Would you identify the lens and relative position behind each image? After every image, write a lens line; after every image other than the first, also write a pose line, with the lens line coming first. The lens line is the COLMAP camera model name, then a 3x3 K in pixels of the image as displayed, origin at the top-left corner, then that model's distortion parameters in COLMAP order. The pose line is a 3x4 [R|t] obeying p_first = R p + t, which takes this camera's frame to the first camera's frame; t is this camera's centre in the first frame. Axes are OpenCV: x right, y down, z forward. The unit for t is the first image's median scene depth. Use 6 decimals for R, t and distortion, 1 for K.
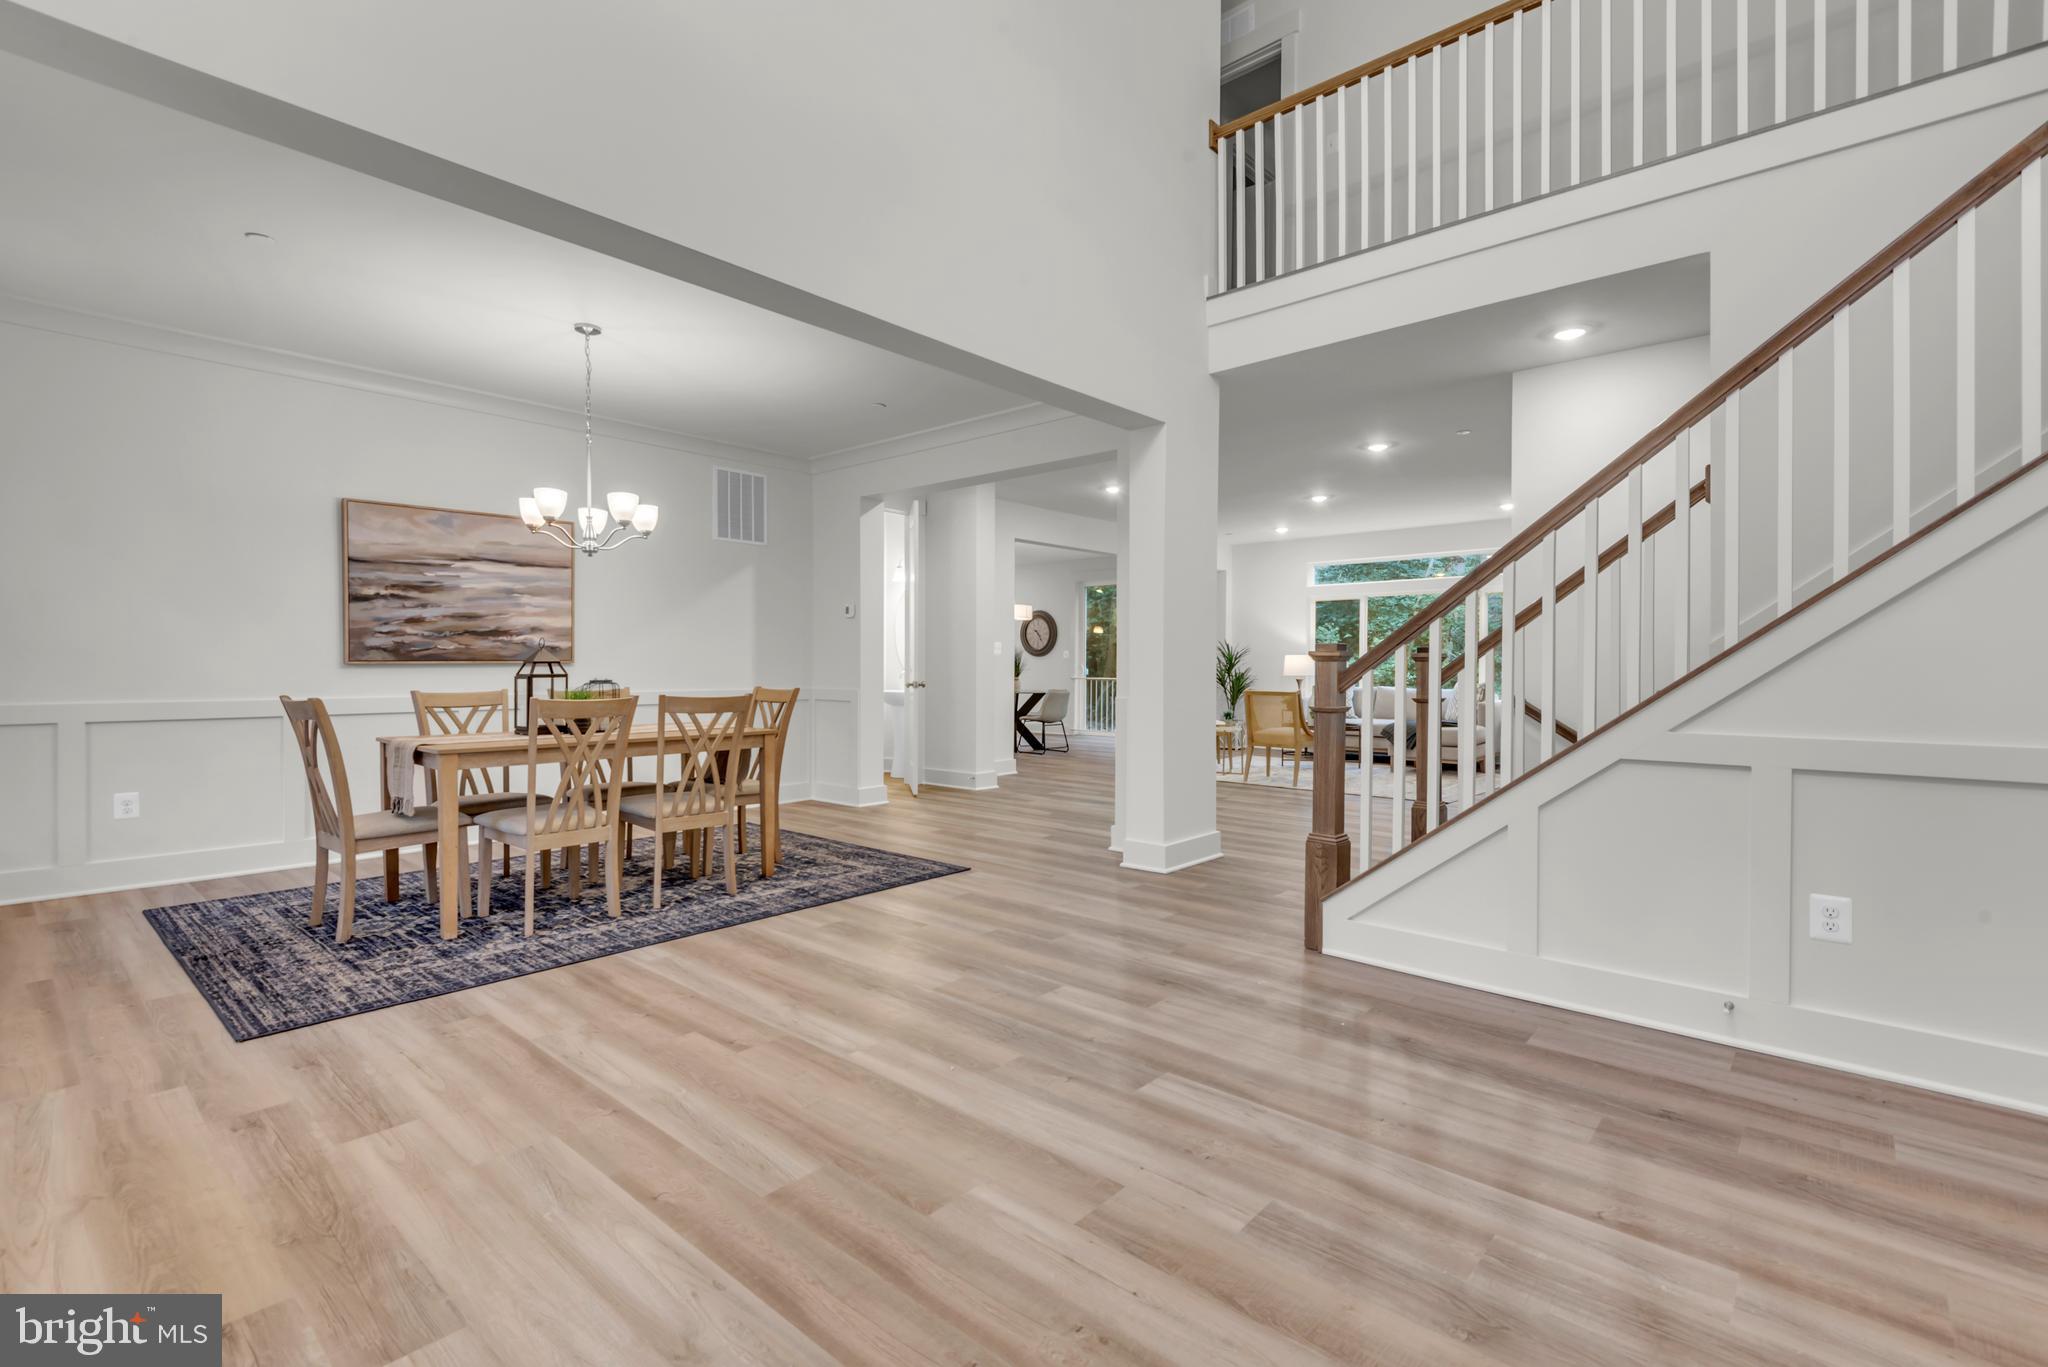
lens RADIAL K [[919.1, 0, 1036.5], [0, 919.1, 673.5], [0, 0, 1]] dist [0.003688, -0.002554]
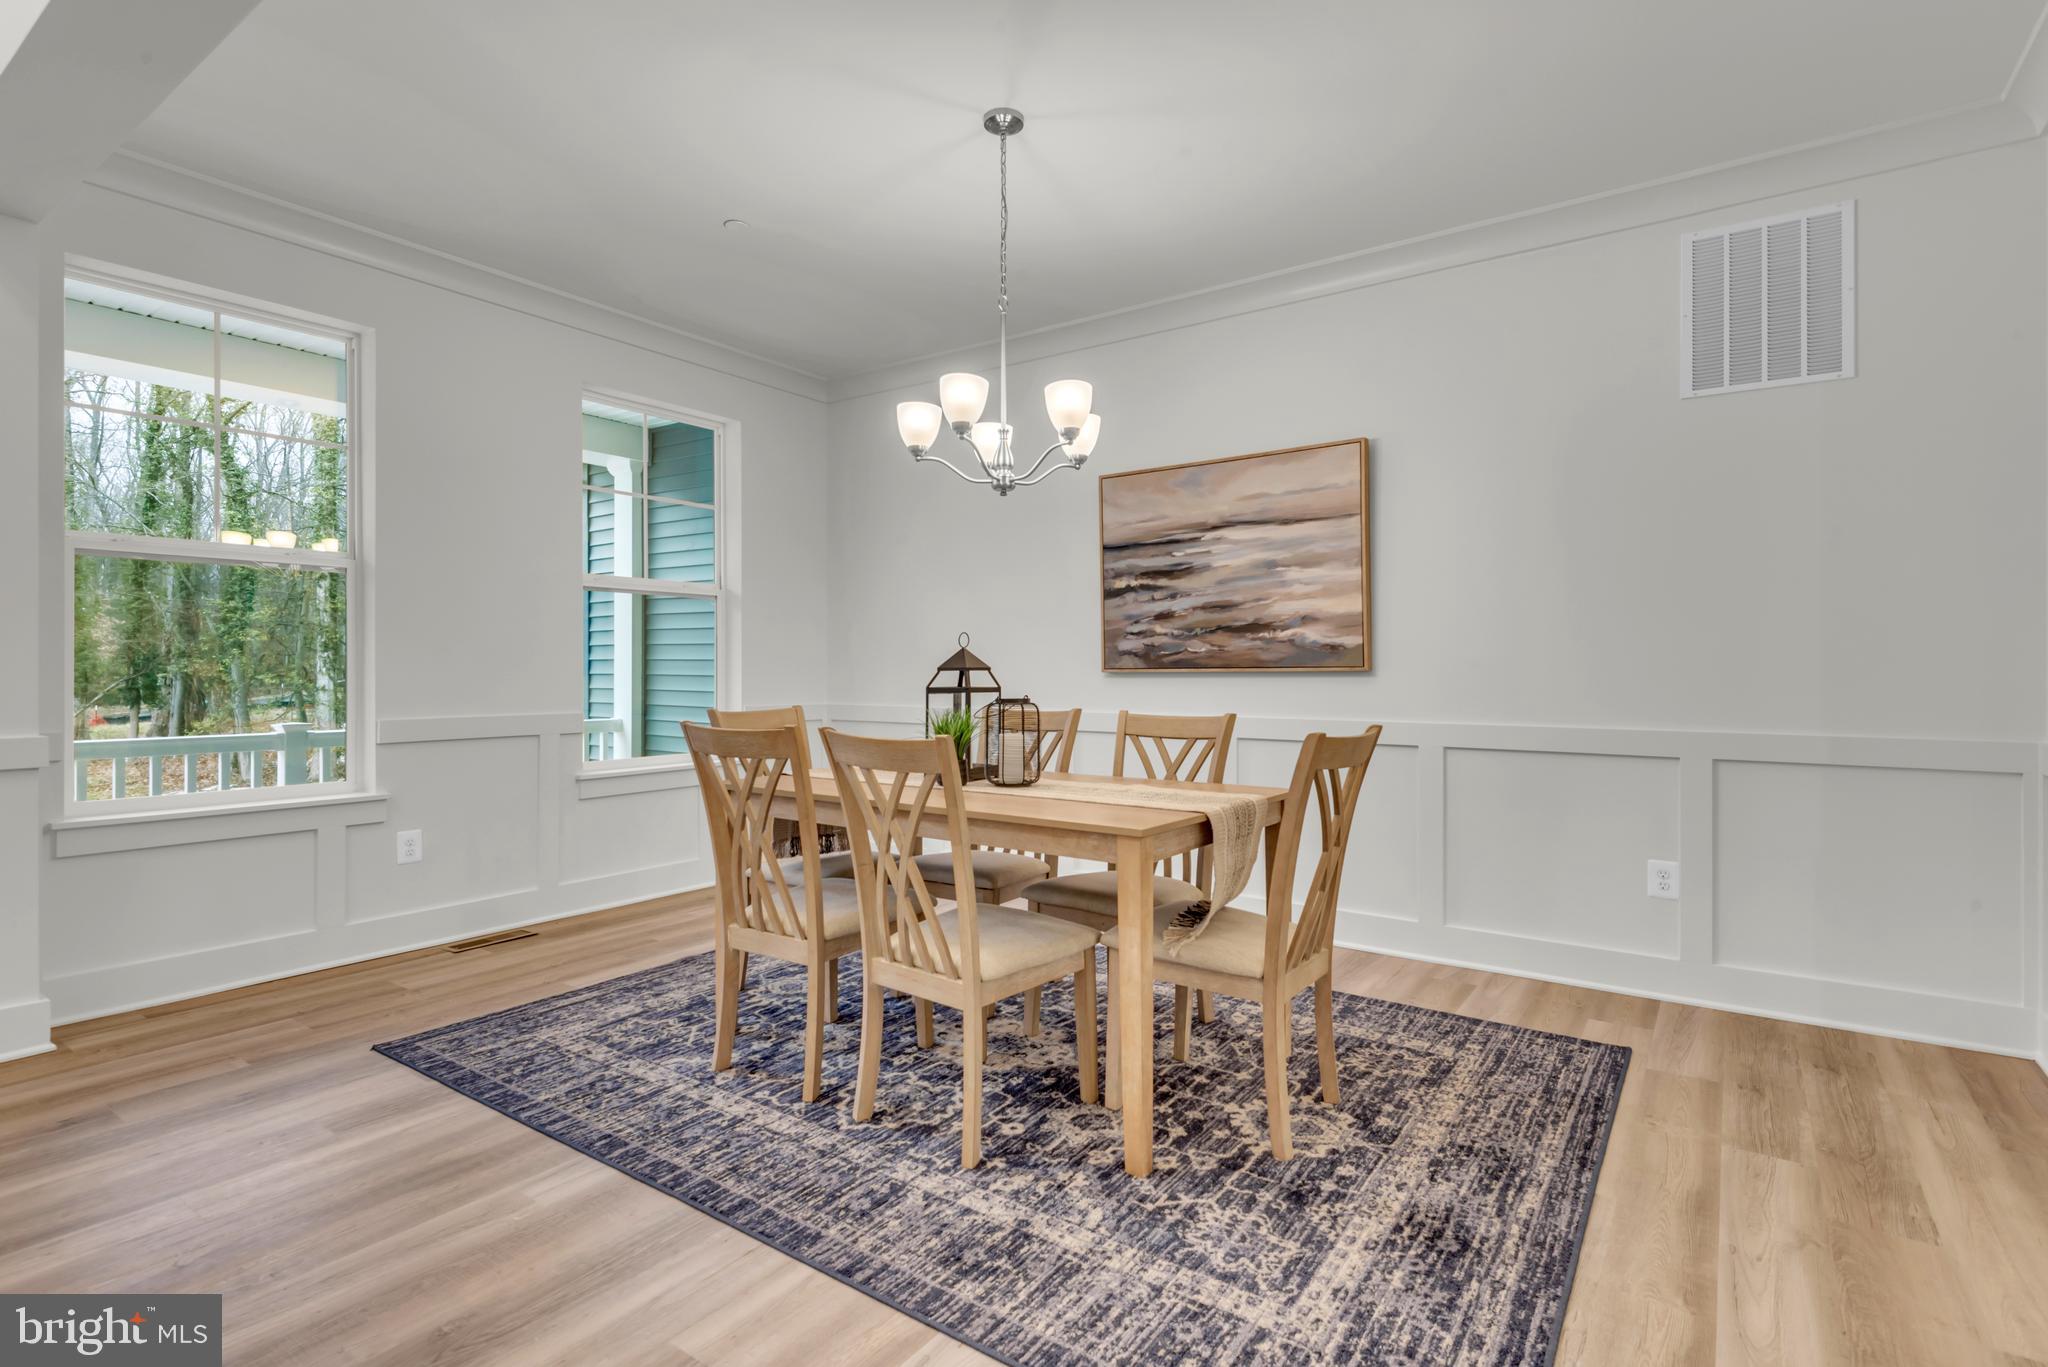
lens RADIAL K [[1004.0, 0, 1011.9], [0, 1004.0, 667.2], [0, 0, 1]] dist [0.003655, -0.002735]
pose [[0.088344, -0.008831, -0.996051, 0.151028], [-0.011069, 0.999890, -0.009847, -0.005725], [0.996029, 0.011895, 0.088237, 0.829189]]
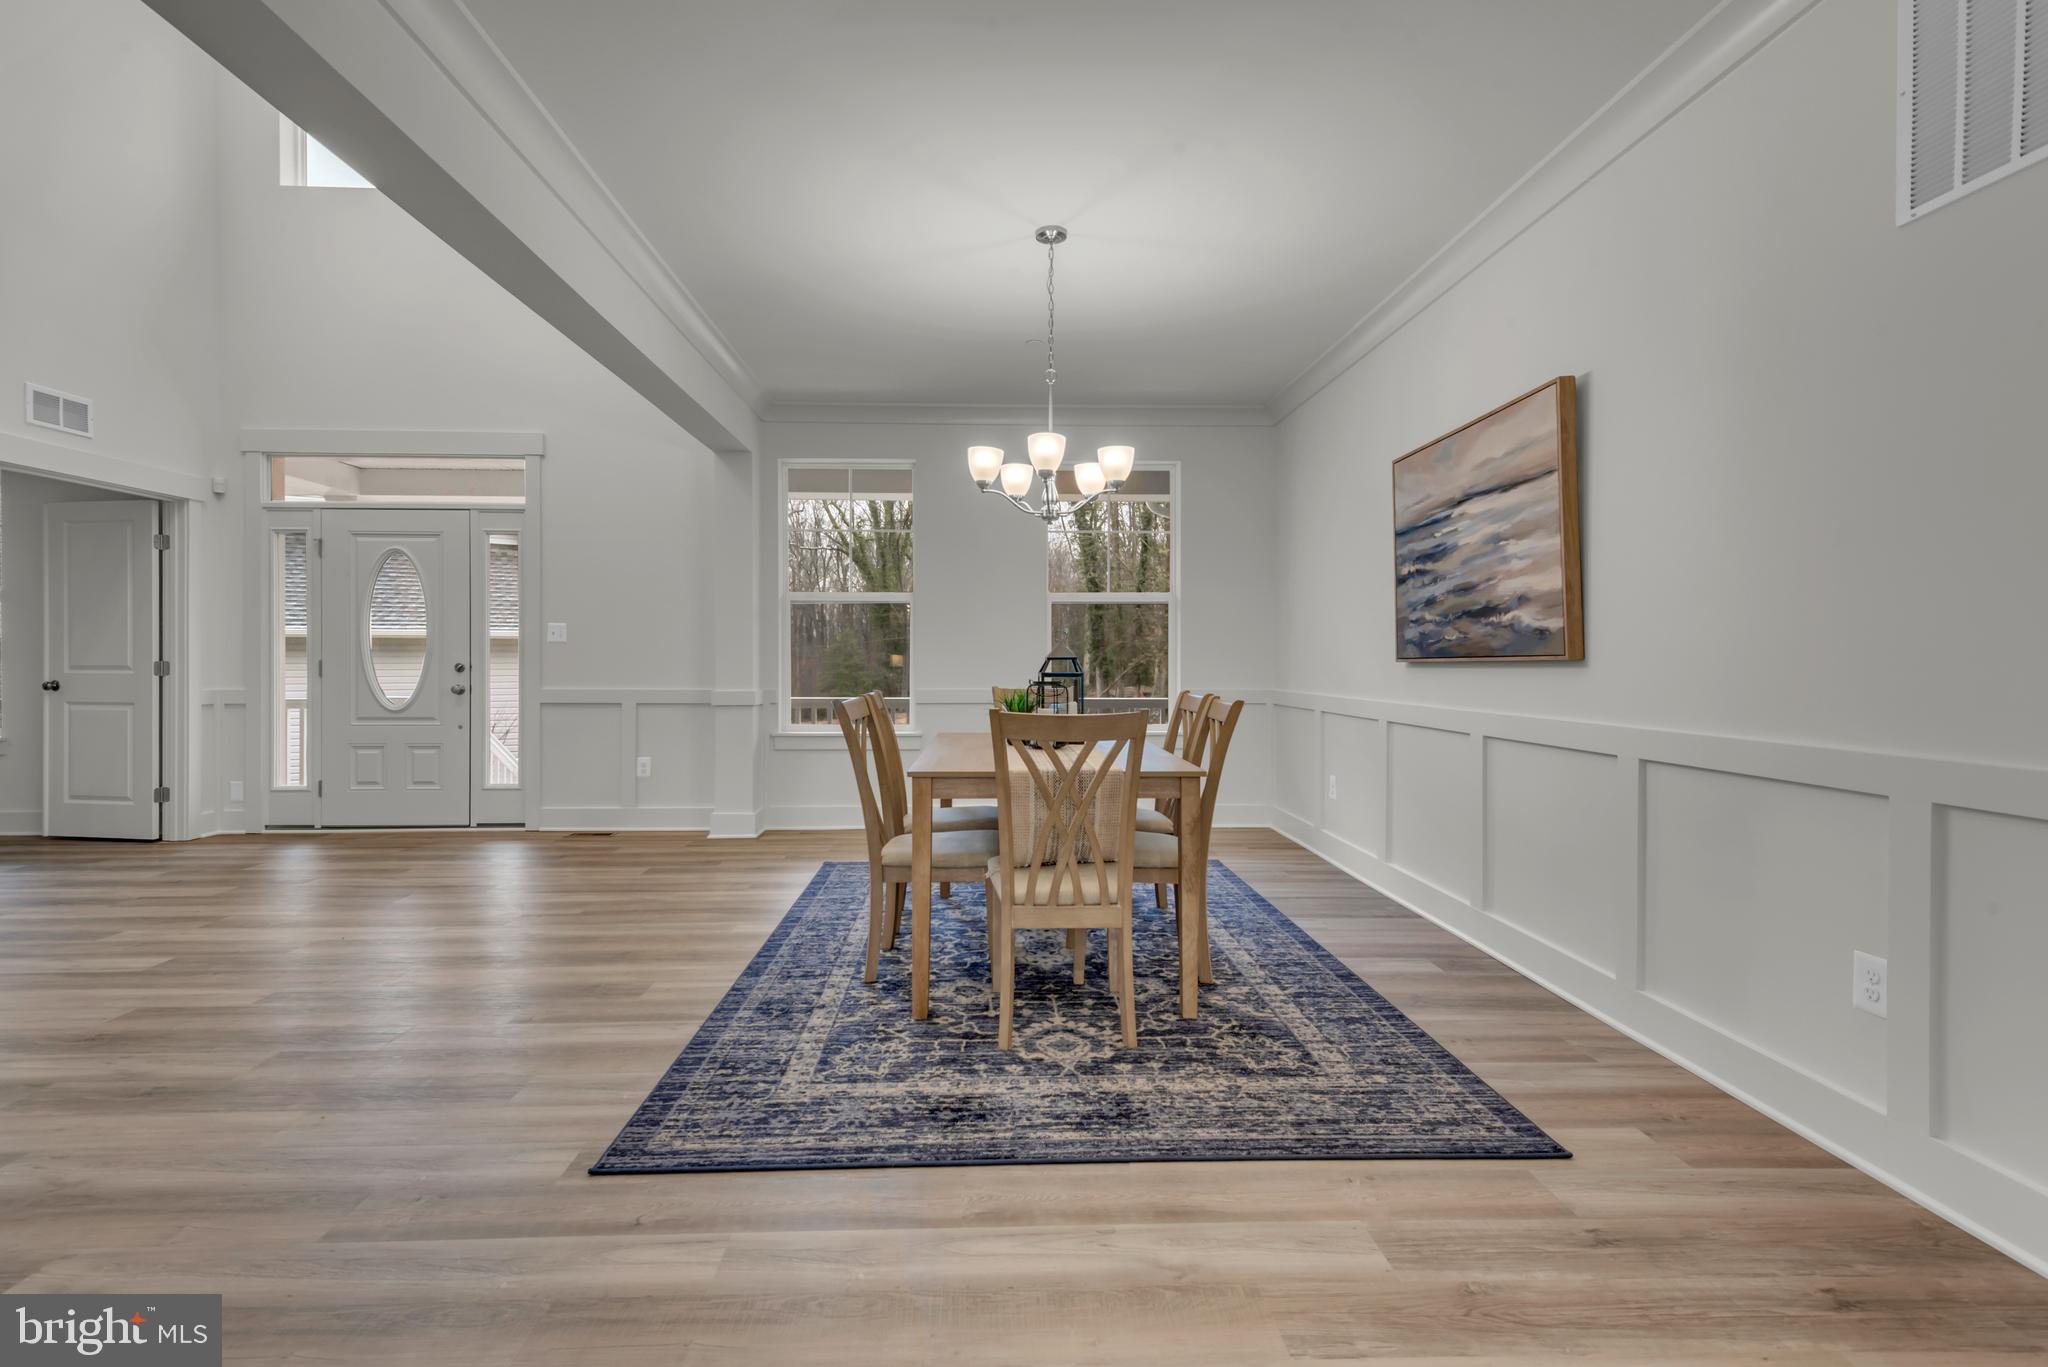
lens RADIAL K [[919.1, 0, 990.4], [0, 919.1, 662.8], [0, 0, 1]] dist [0.003688, -0.002554]
pose [[-0.737959, -0.006330, -0.674816, 0.067440], [-0.015606, 0.999849, 0.007687, -0.010464], [0.674665, 0.016204, -0.737946, 1.346742]]
